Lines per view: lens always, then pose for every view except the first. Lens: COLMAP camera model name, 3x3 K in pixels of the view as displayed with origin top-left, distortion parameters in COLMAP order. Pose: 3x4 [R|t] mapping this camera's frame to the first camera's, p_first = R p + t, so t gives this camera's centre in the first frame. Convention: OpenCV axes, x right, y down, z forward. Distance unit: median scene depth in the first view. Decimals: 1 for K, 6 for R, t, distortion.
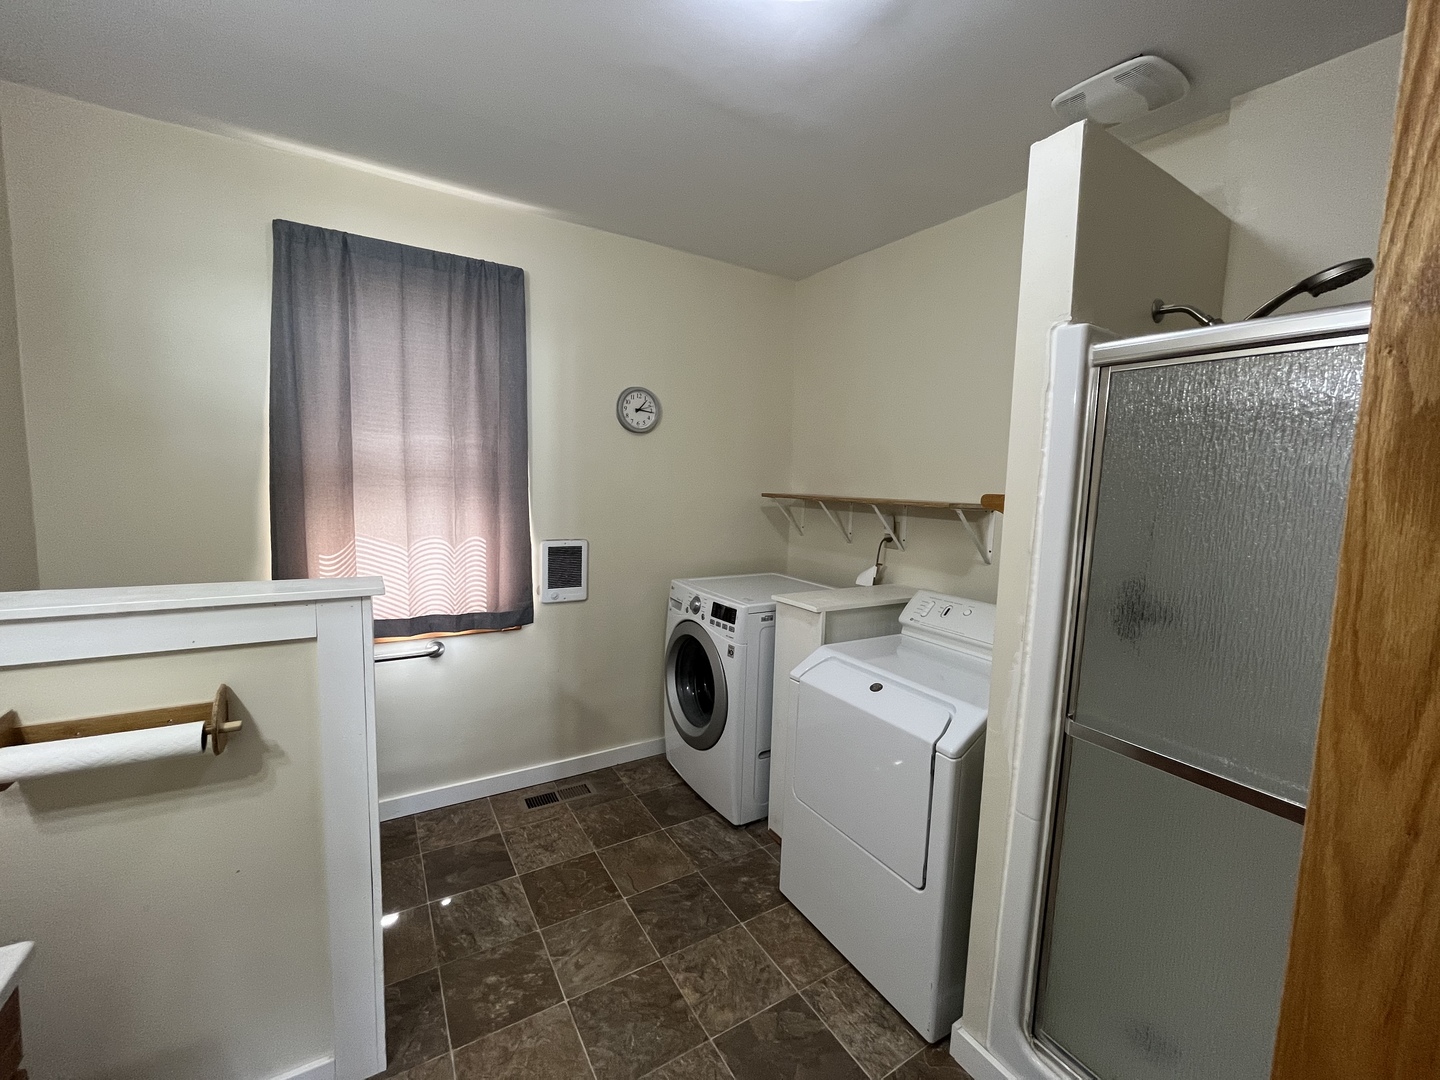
lens RADIAL K [[581.2, 0, 716.0], [0, 581.2, 534.8], [0, 0, 1]] dist [-0.003086, -0.000376]
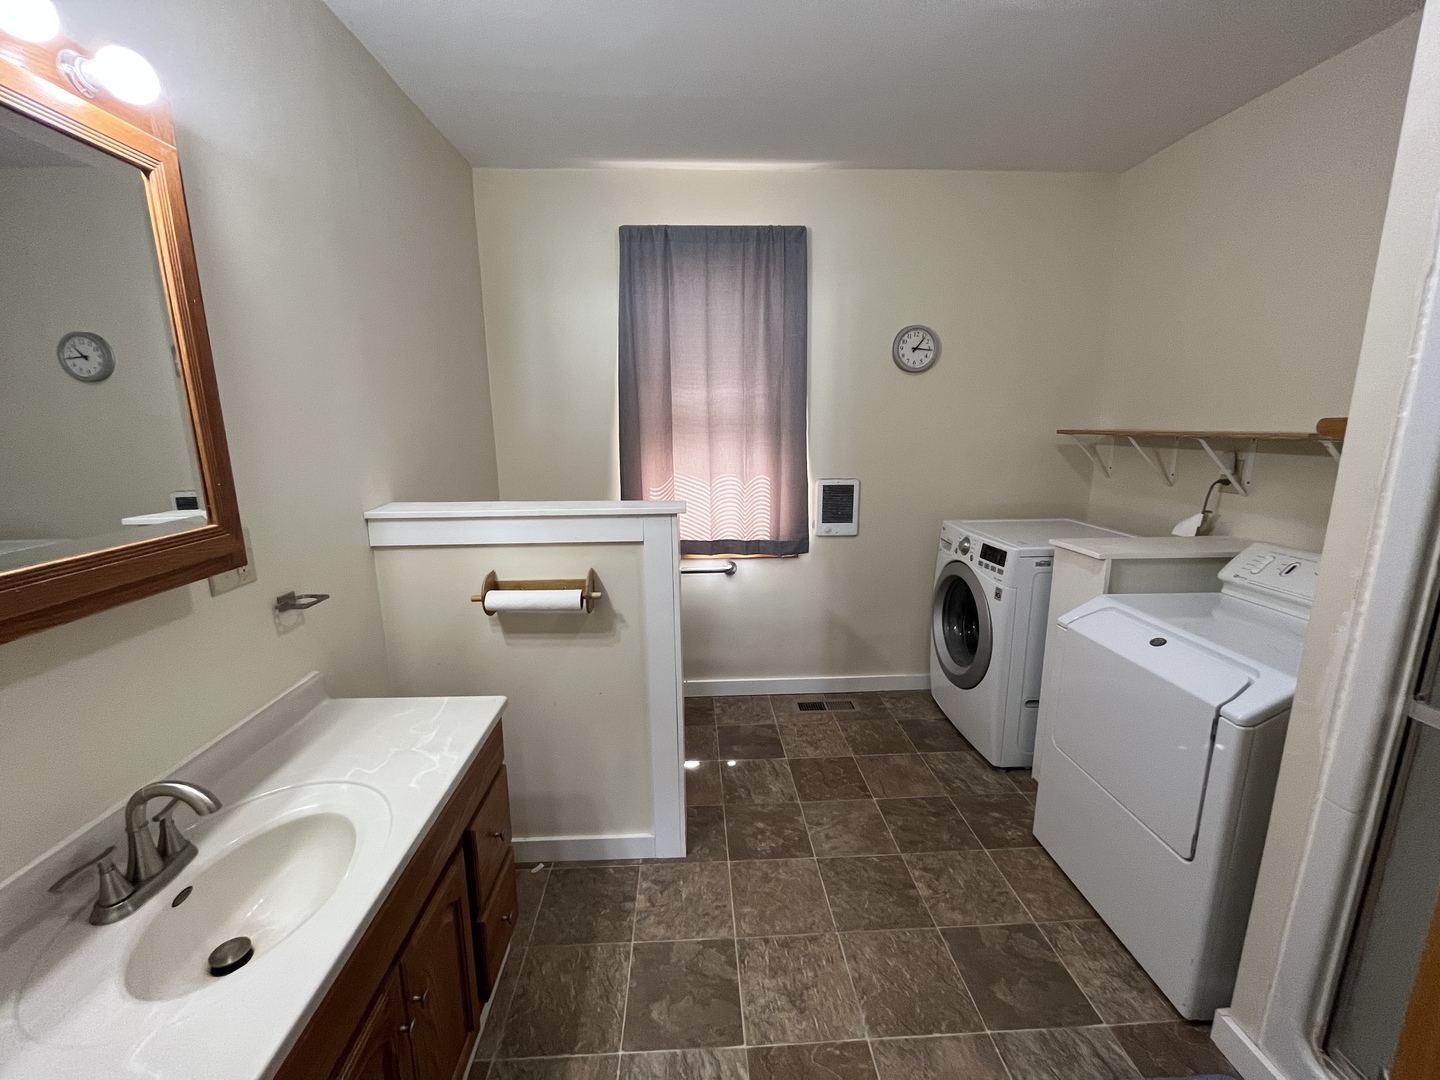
lens RADIAL K [[581.2, 0, 716.0], [0, 581.2, 534.8], [0, 0, 1]] dist [-0.003086, -0.000376]
pose [[0.877662, 0.053735, -0.476258, 0.072928], [-0.009755, 0.995492, 0.094342, 0.015164], [0.479180, -0.078154, 0.874230, -0.077199]]
